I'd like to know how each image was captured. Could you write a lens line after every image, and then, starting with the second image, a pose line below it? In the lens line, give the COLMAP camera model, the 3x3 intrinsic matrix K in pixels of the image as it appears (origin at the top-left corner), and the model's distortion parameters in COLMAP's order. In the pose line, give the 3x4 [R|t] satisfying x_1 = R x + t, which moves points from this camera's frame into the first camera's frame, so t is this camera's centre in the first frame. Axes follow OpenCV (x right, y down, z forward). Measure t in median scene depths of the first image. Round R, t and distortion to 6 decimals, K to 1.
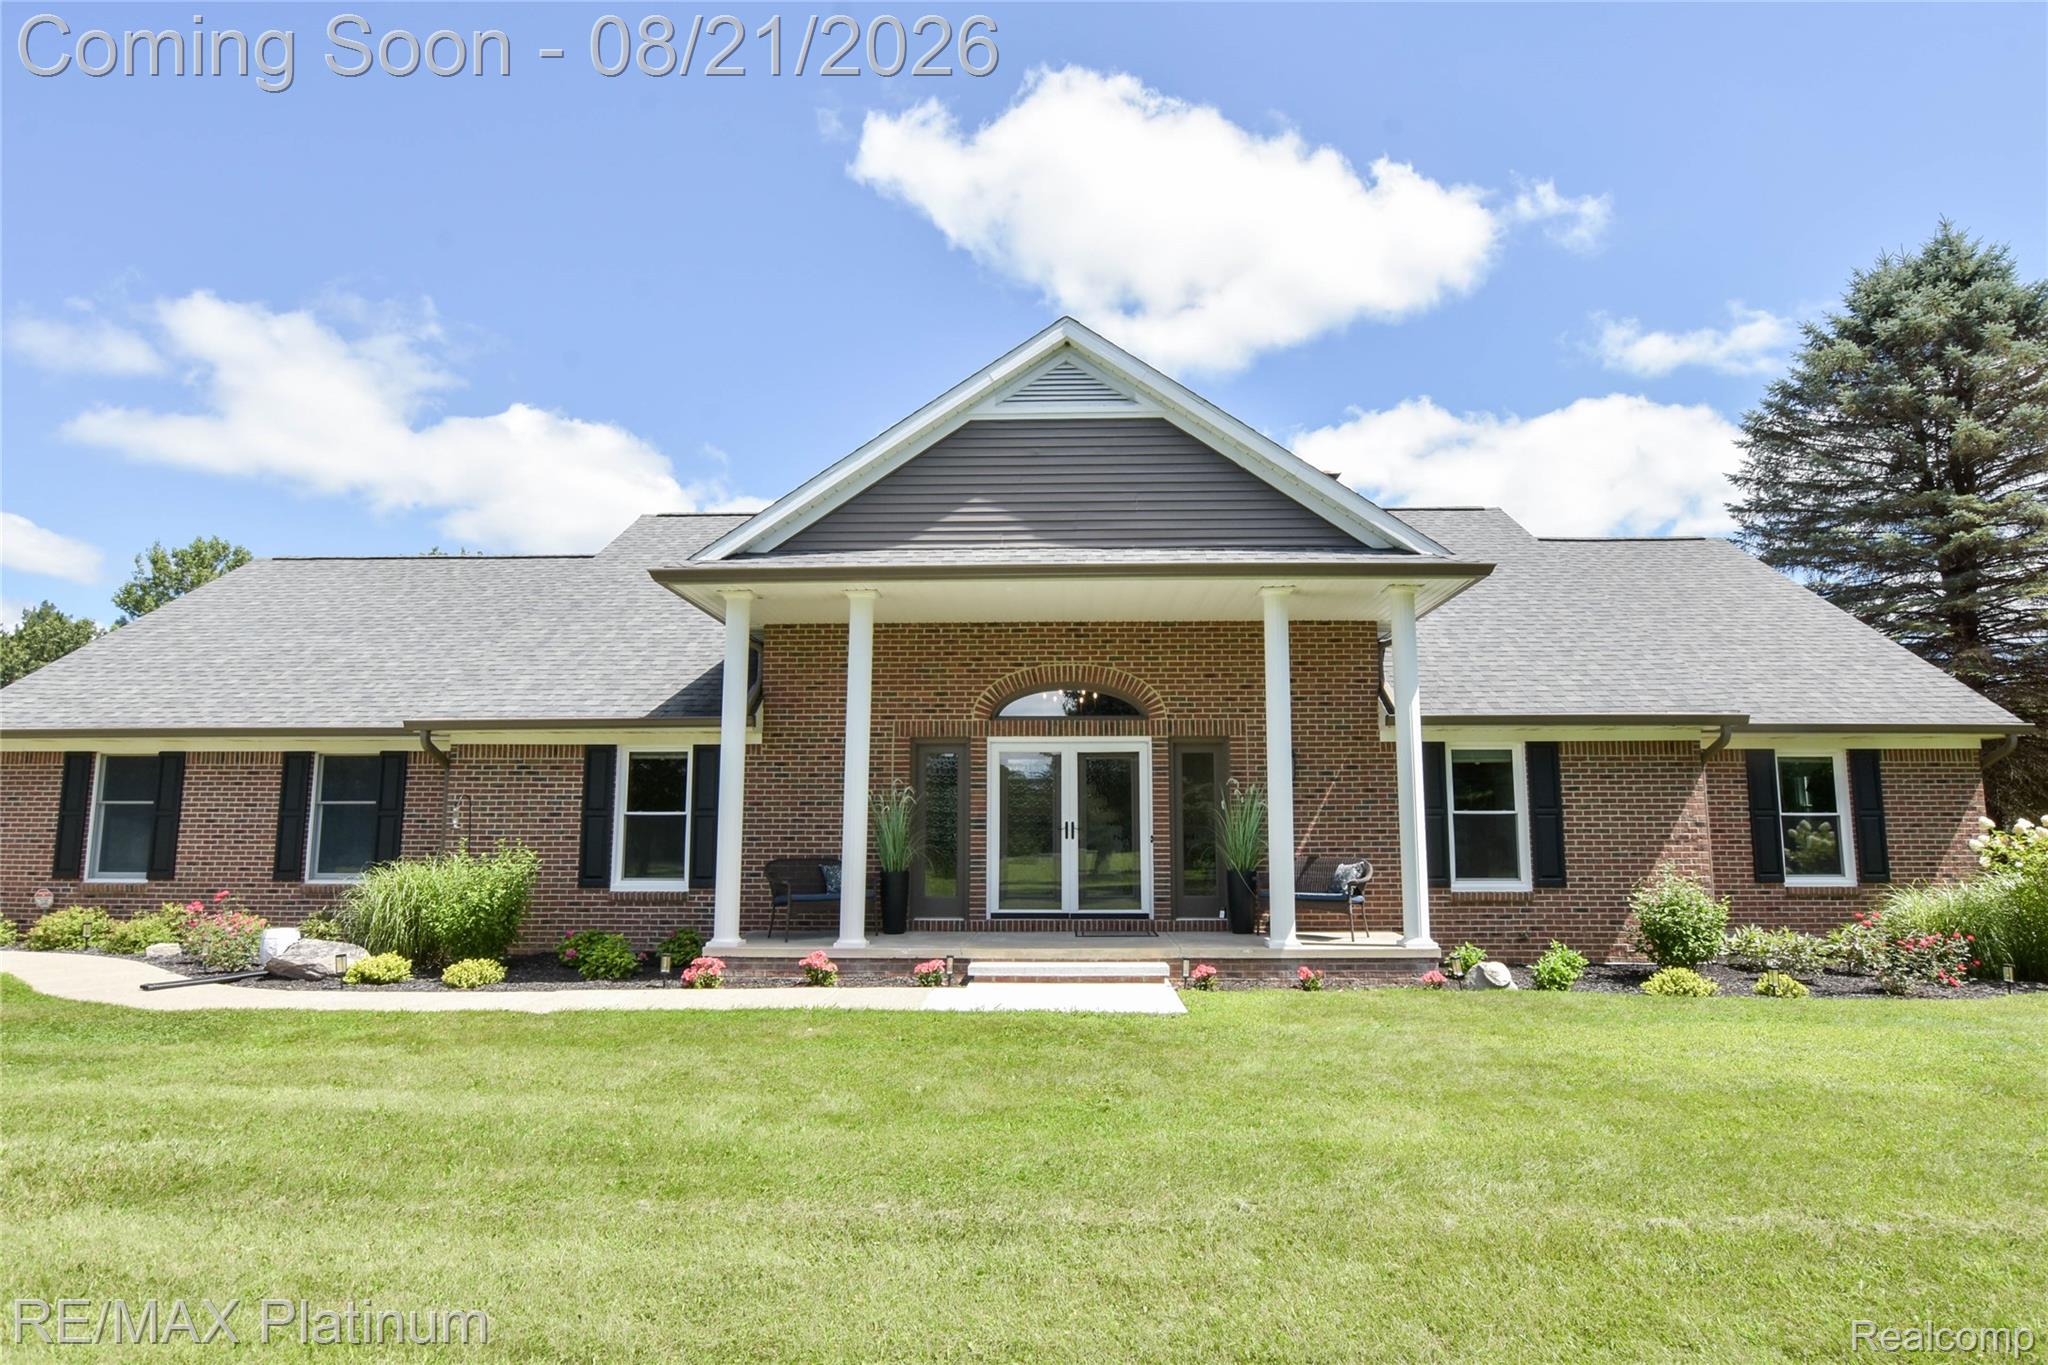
lens RADIAL K [[1087.9, 0, 1024.0], [0, 1087.9, 682.5], [0, 0, 1]] dist [0.000577, -0.013695]
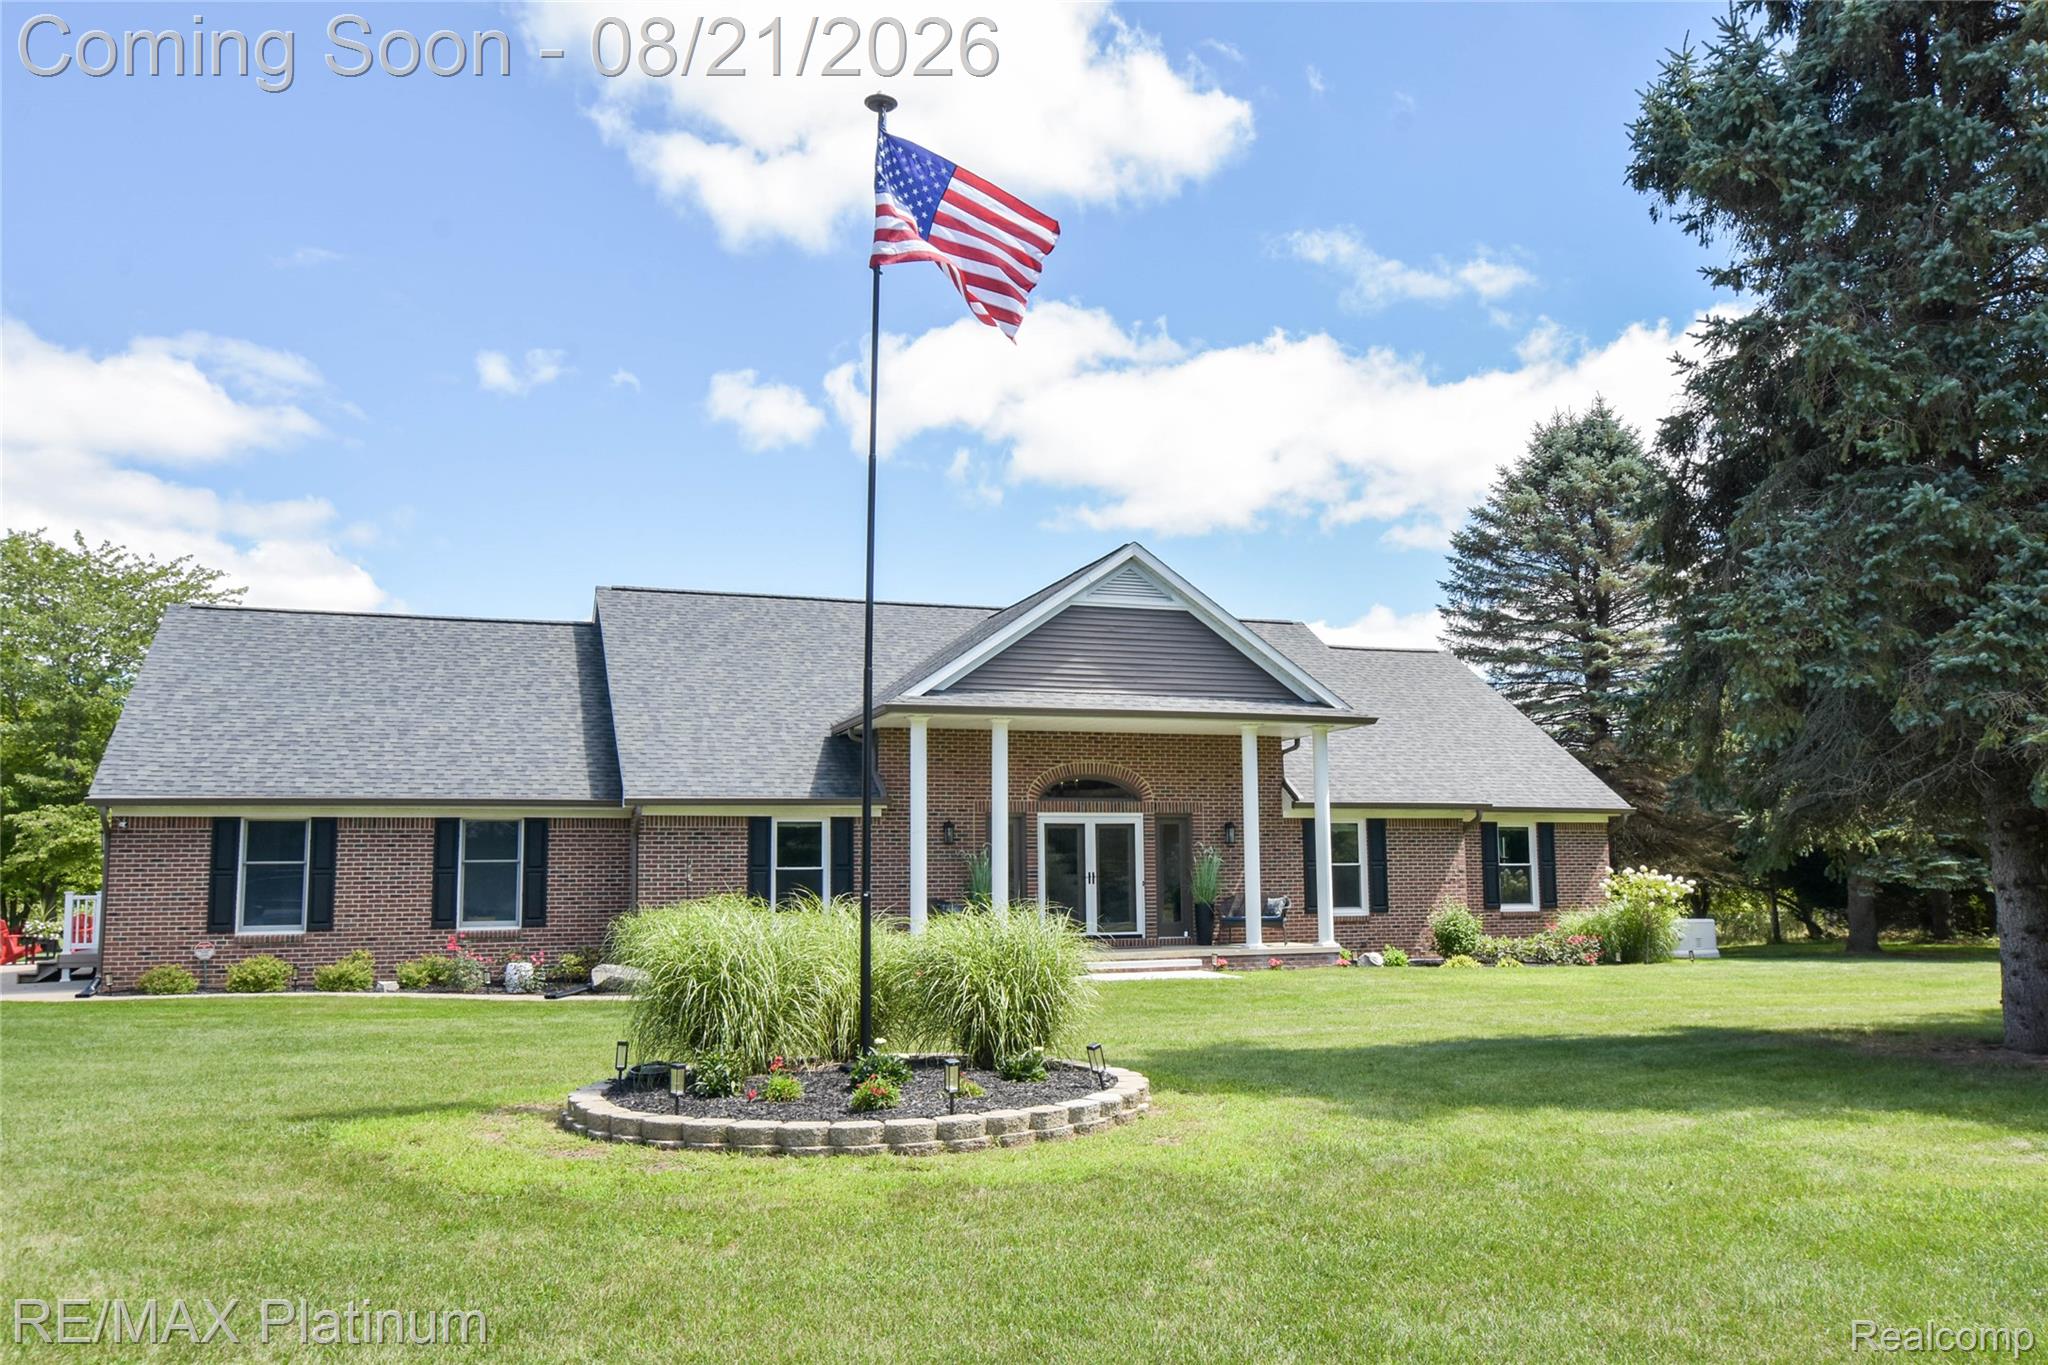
lens RADIAL K [[1499.8, 0, 1024.0], [0, 1499.8, 682.5], [0, 0, 1]] dist [0.005962, 0.001478]
pose [[0.936839, 0.036571, 0.347843, -0.727558], [-0.036430, 0.999312, -0.006947, -0.103436], [-0.347858, -0.006164, 0.937527, -0.807627]]
